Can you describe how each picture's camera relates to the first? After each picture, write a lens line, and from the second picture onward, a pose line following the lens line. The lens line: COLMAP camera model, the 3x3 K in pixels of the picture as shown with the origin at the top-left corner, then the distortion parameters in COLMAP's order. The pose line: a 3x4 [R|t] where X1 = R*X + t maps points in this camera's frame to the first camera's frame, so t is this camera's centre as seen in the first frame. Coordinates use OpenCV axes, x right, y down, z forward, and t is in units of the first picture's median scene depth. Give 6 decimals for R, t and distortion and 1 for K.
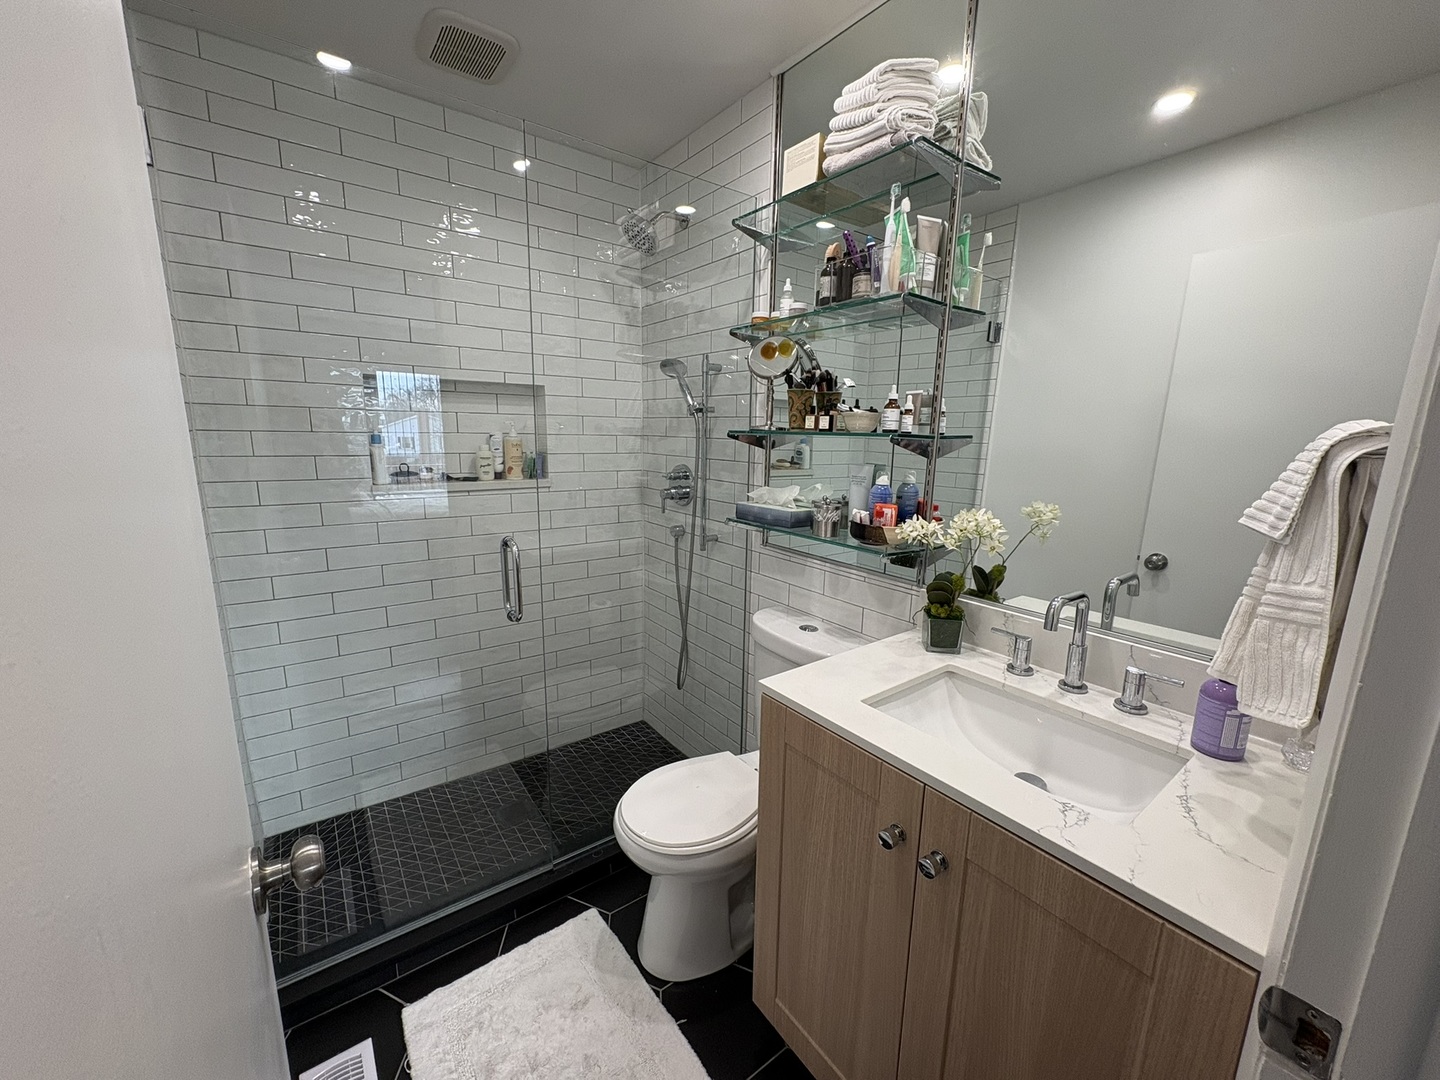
lens RADIAL K [[575.5, 0, 715.7], [0, 575.5, 545.7], [0, 0, 1]] dist [-0.001725, -0.000075]
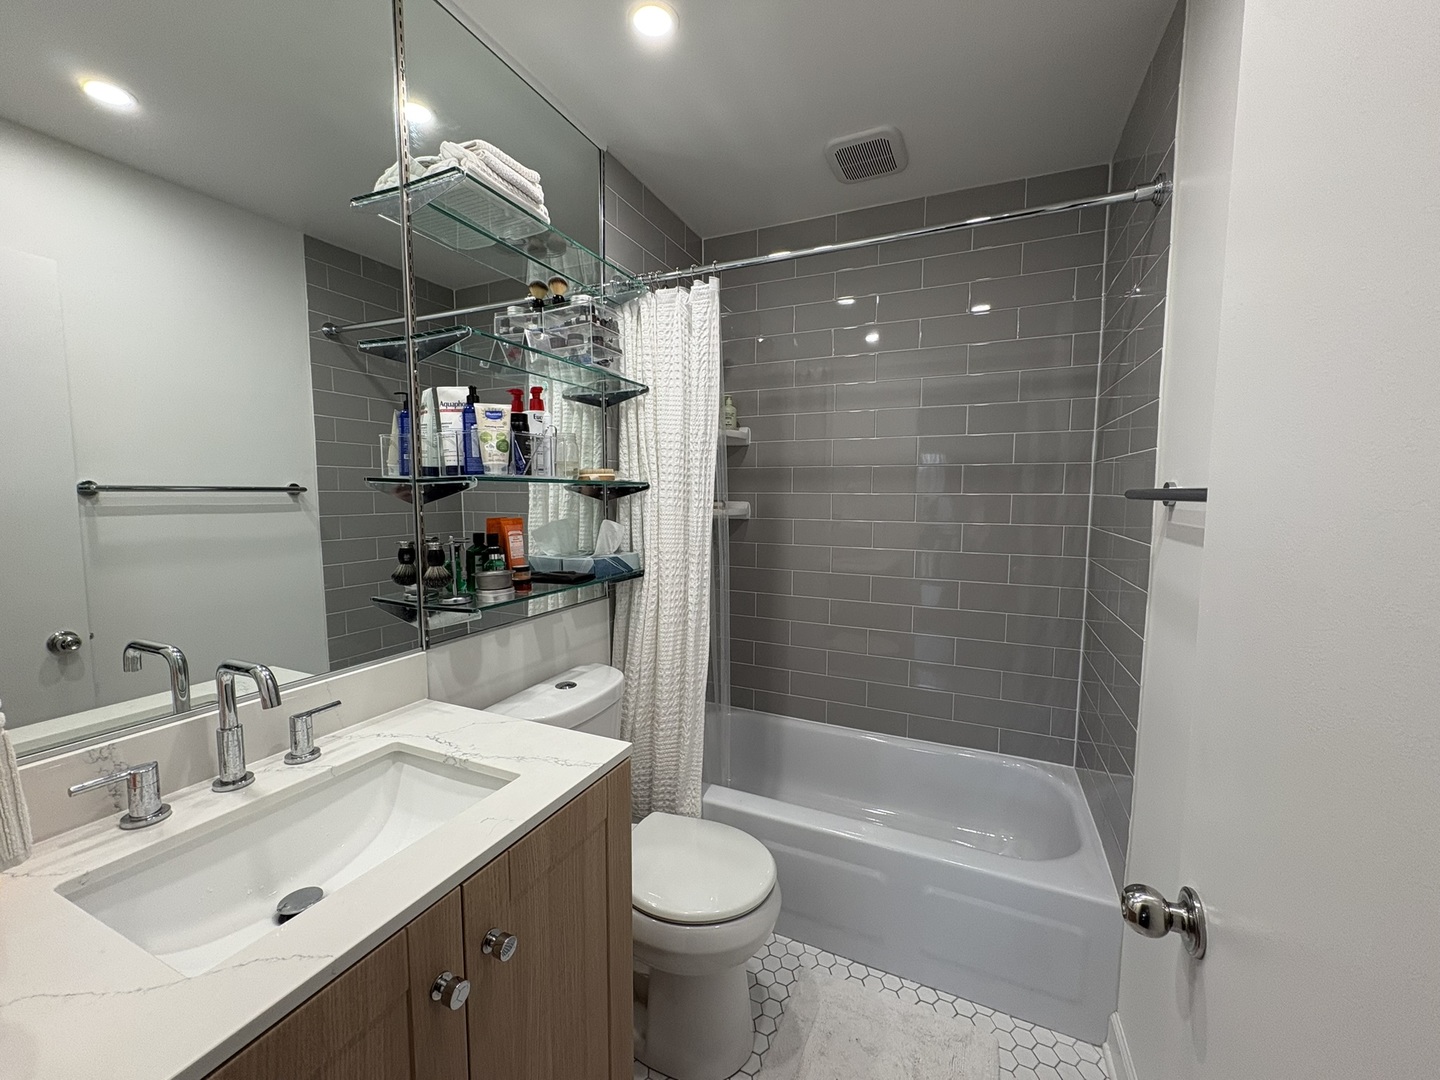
lens RADIAL K [[575.5, 0, 715.7], [0, 575.5, 540.0], [0, 0, 1]] dist [-0.001725, -0.000075]
pose [[-0.477606, -0.093009, 0.873637, -0.406164], [0.162066, 0.967990, 0.191653, -0.140218], [-0.863497, 0.233121, -0.447244, 0.710007]]
